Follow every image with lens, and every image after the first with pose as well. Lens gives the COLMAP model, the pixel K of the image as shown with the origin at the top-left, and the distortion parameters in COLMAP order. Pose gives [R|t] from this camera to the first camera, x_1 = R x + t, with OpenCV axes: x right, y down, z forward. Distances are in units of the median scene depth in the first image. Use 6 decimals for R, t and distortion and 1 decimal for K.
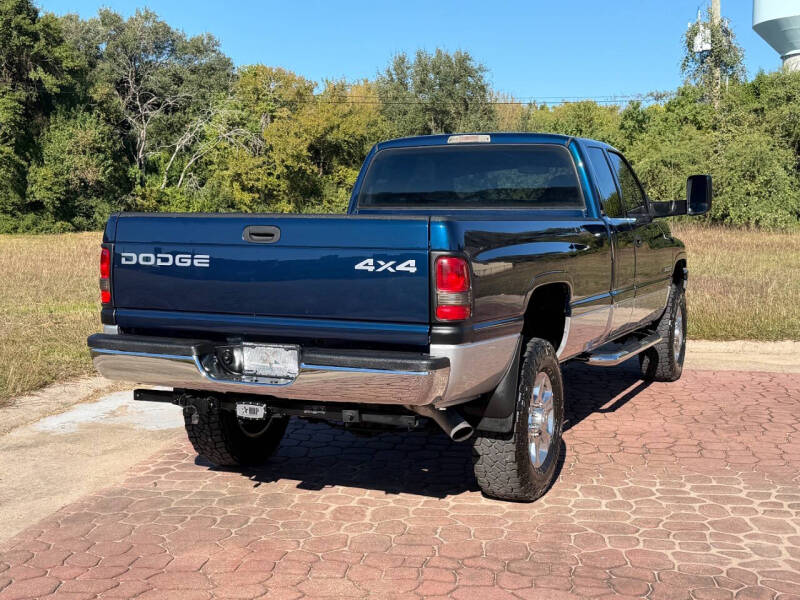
lens RADIAL K [[1057.0, 0, 394.8], [0, 1057.0, 299.3], [0, 0, 1]] dist [0.126828, 0.000000]
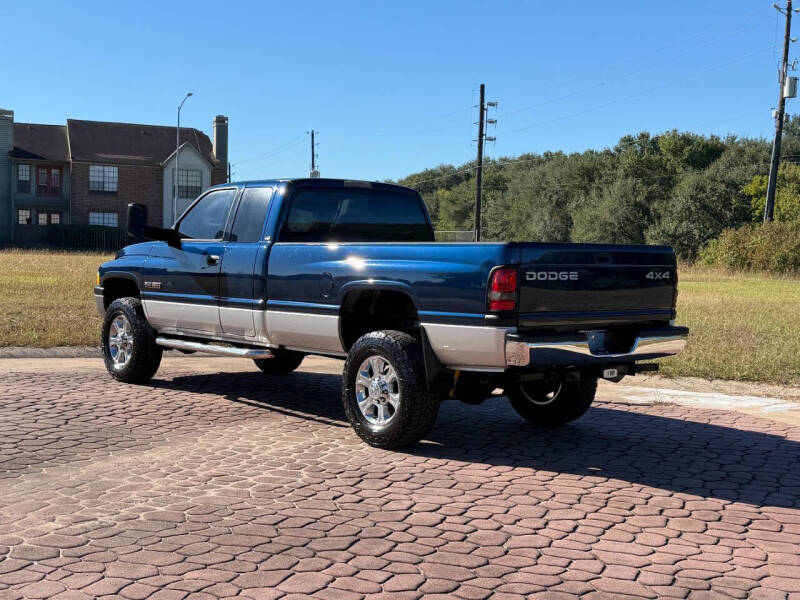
lens RADIAL K [[1057.0, 0, 389.2], [0, 1057.0, 301.8], [0, 0, 1]] dist [0.126828, 0.000000]
pose [[0.443421, -0.044423, 0.895212, -0.848751], [0.051265, 0.998393, 0.024150, -0.026068], [-0.894846, 0.035185, 0.444986, 0.311074]]
